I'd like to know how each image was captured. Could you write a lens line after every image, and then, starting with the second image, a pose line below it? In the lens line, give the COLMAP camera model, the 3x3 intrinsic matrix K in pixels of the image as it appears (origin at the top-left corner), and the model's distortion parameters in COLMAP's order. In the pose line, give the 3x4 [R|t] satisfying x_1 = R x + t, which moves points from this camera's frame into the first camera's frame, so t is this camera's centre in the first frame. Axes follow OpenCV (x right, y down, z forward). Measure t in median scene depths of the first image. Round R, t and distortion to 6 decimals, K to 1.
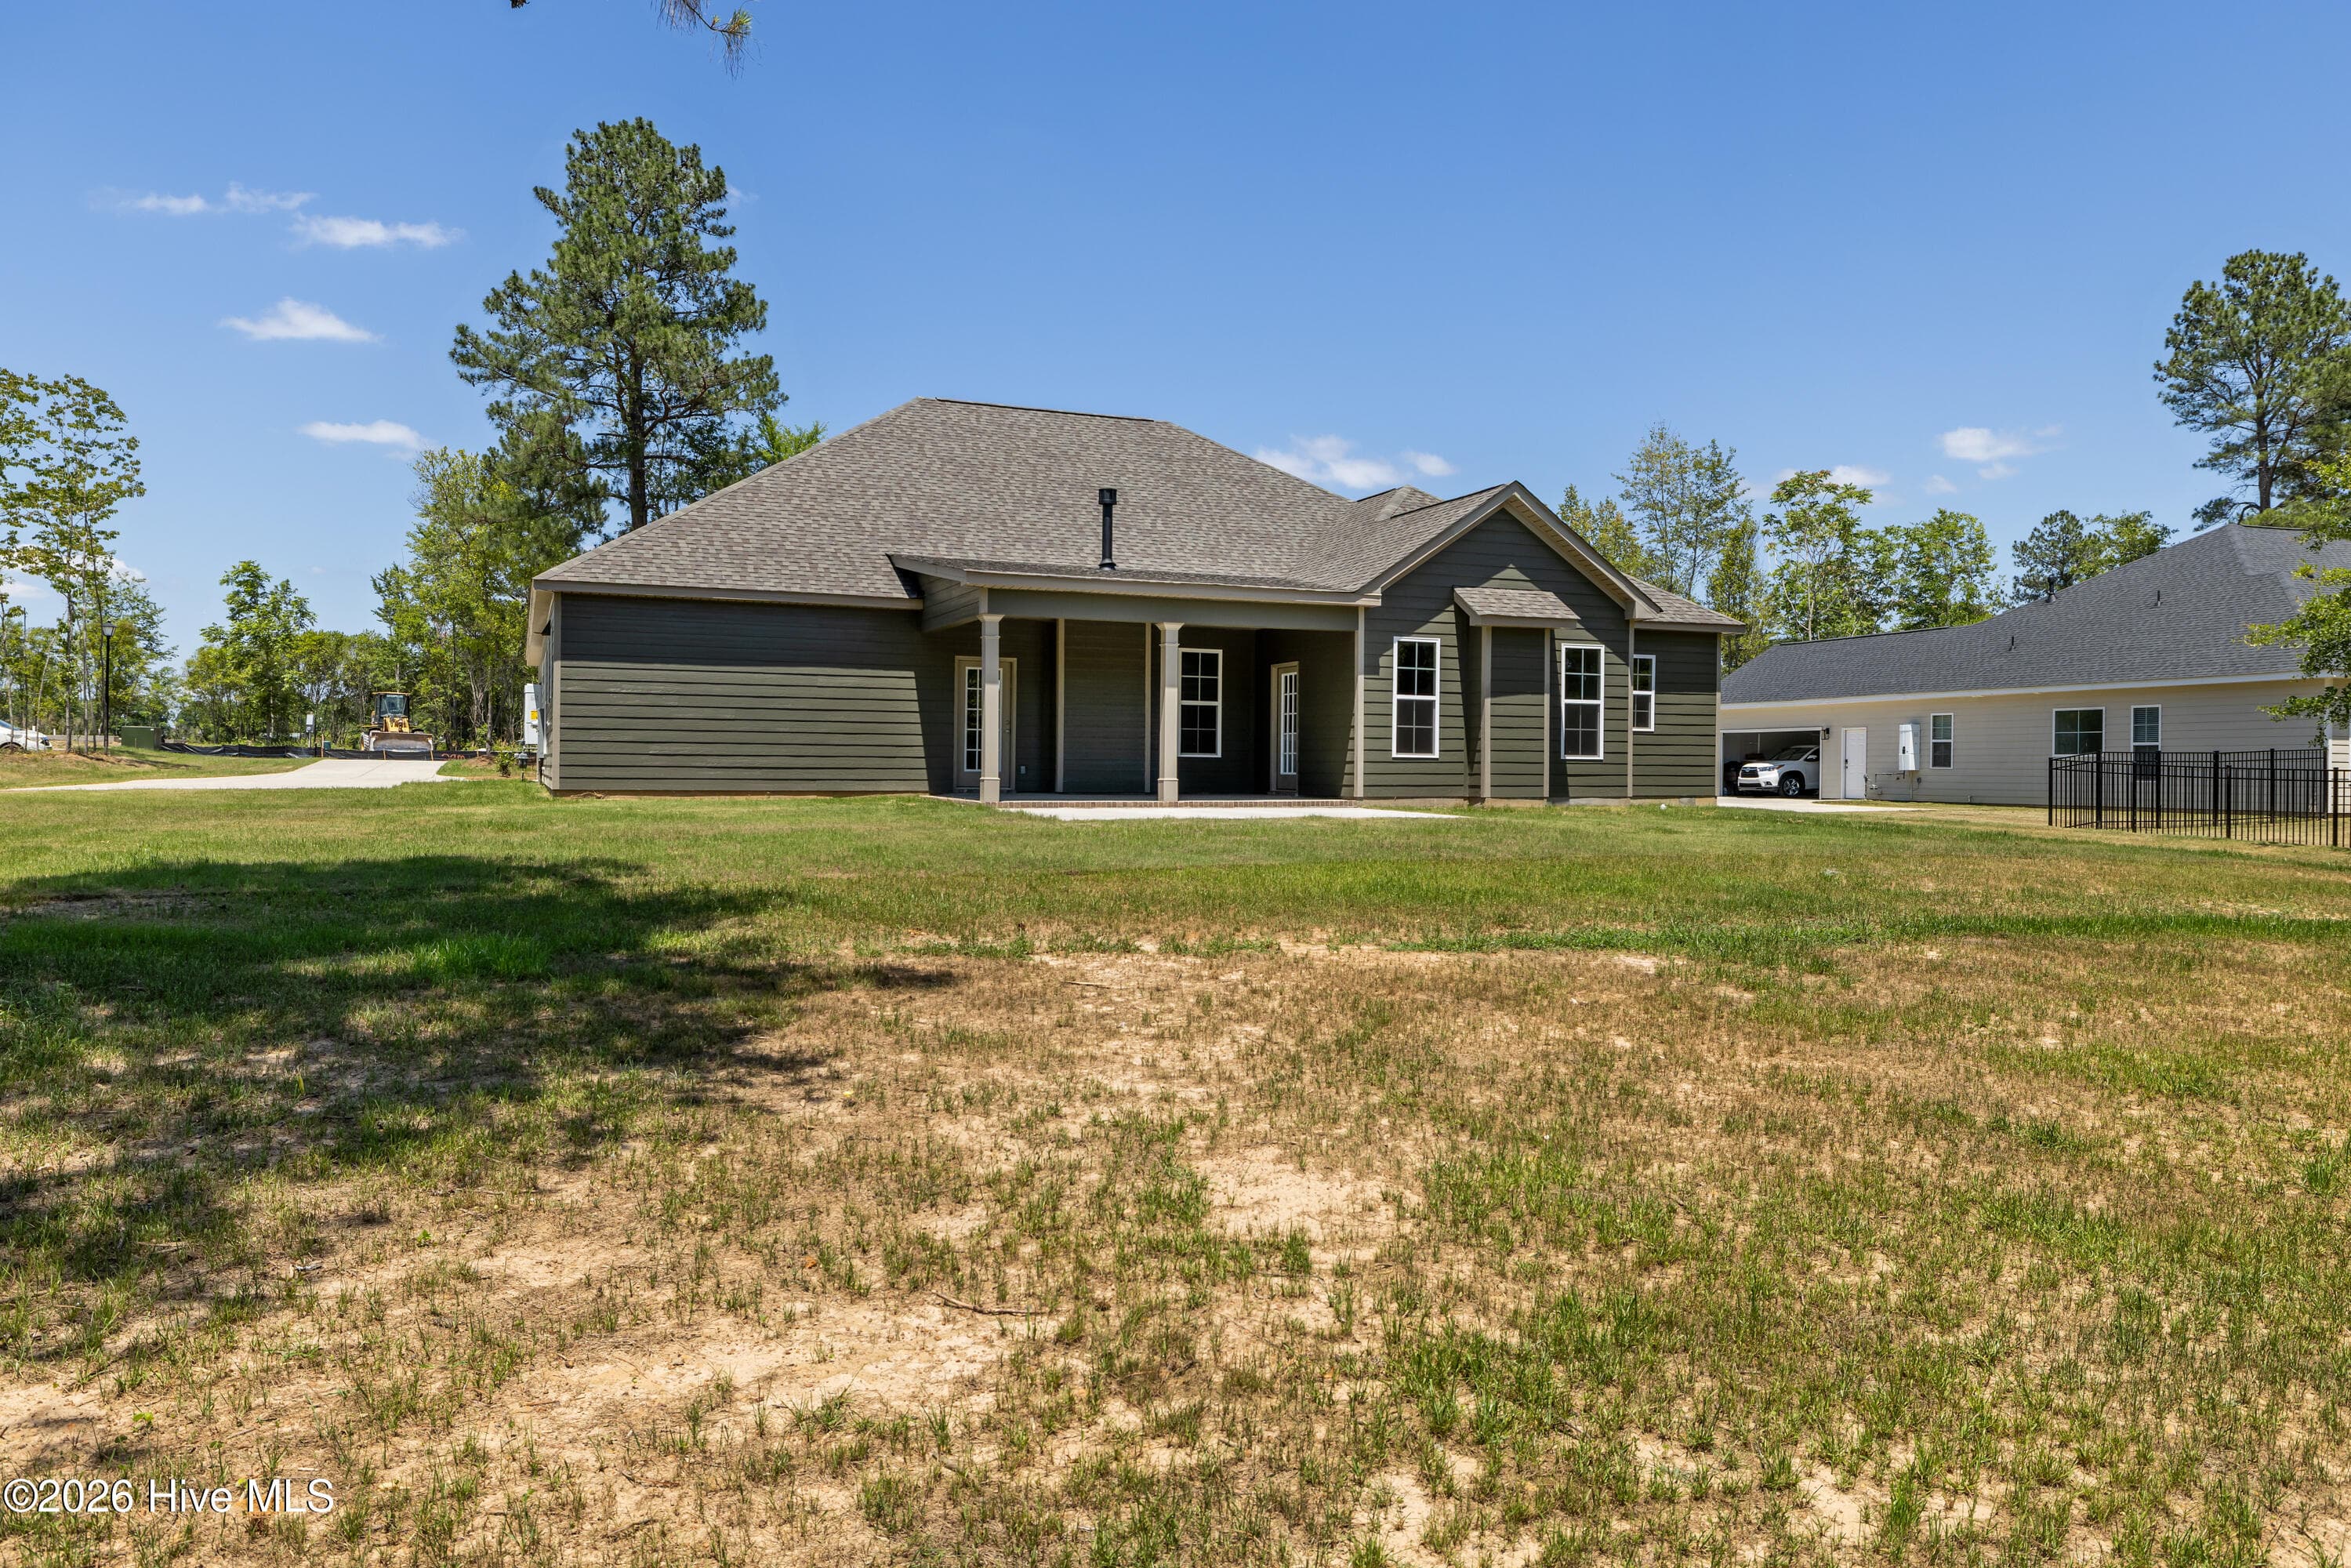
lens RADIAL K [[1530.9, 0, 1166.6], [0, 1530.9, 769.2], [0, 0, 1]] dist [0.019806, -0.029353]
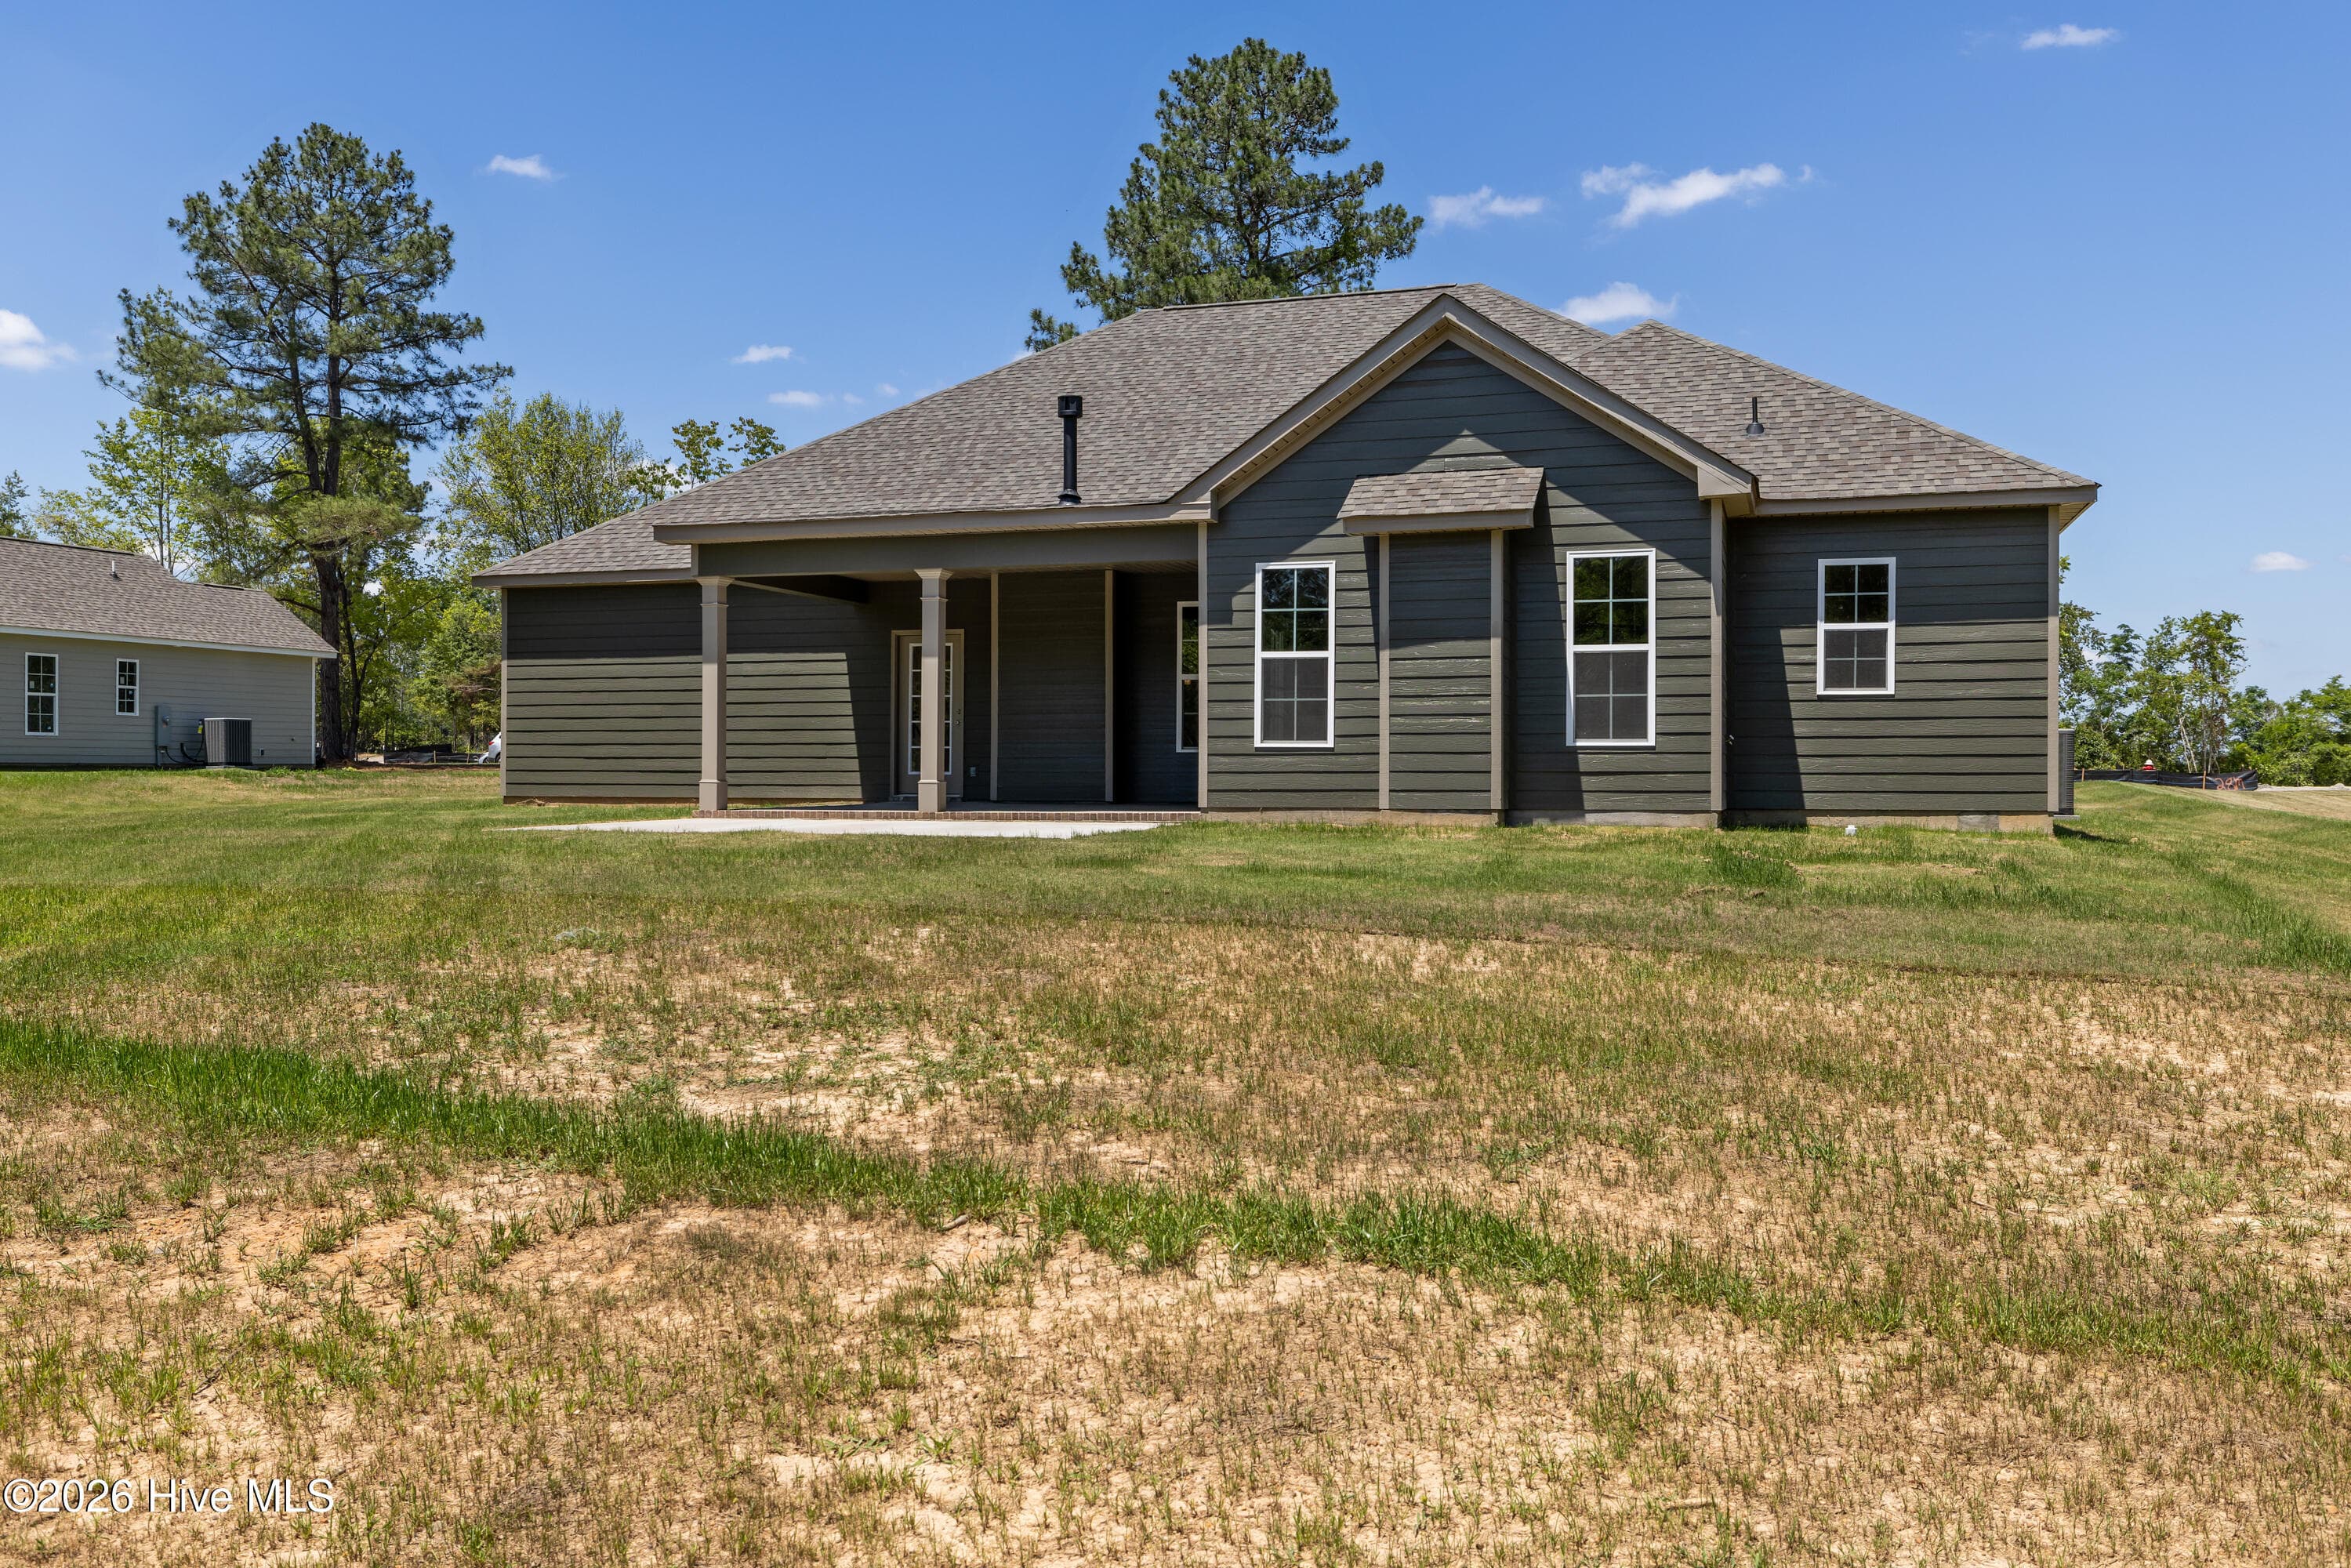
lens RADIAL K [[1799.2, 0, 1157.8], [0, 1799.2, 786.0], [0, 0, 1]] dist [0.013830, -0.037026]
pose [[0.774512, -0.002806, -0.632553, 0.573623], [0.003669, 0.999993, 0.000057, 0.008157], [0.632549, -0.002365, 0.774517, 0.358106]]
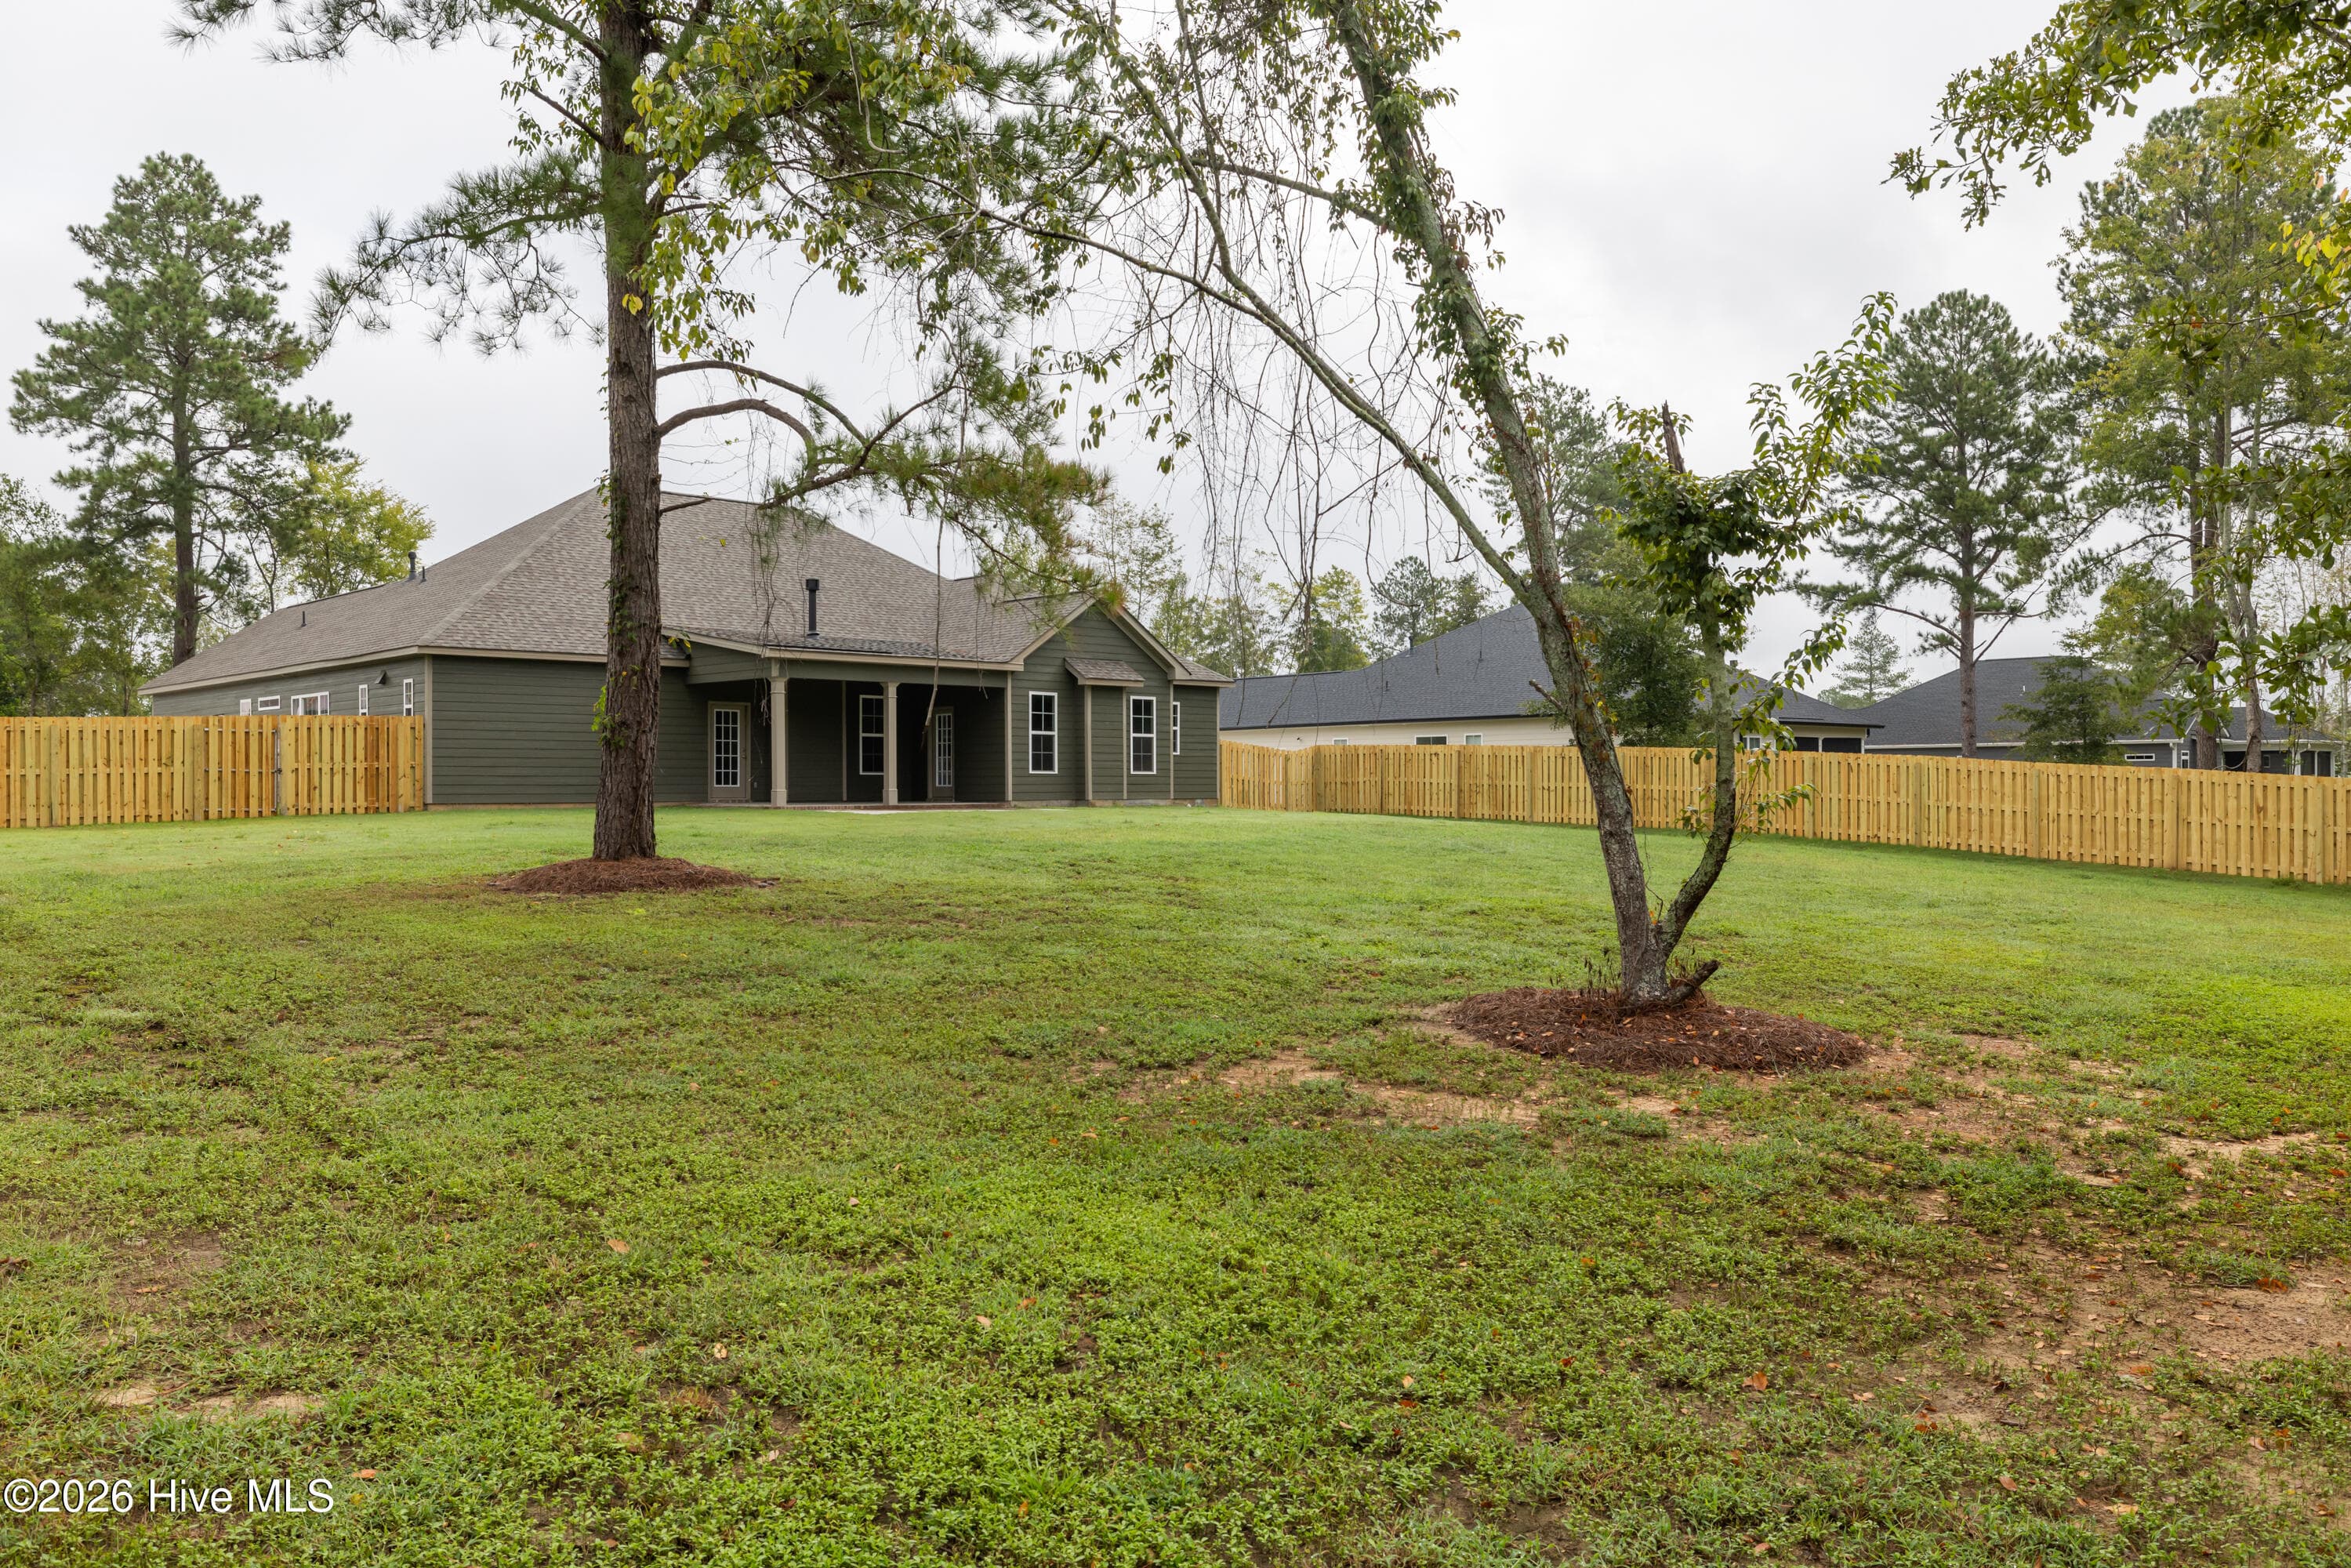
lens RADIAL K [[1706.6, 0, 1174.4], [0, 1706.6, 795.8], [0, 0, 1]] dist [-0.031464, 0.002593]
pose [[0.924634, -0.013929, 0.380603, -0.332115], [0.012941, 0.999903, 0.005155, 0.006847], [-0.380638, 0.000159, 0.924724, -0.543551]]
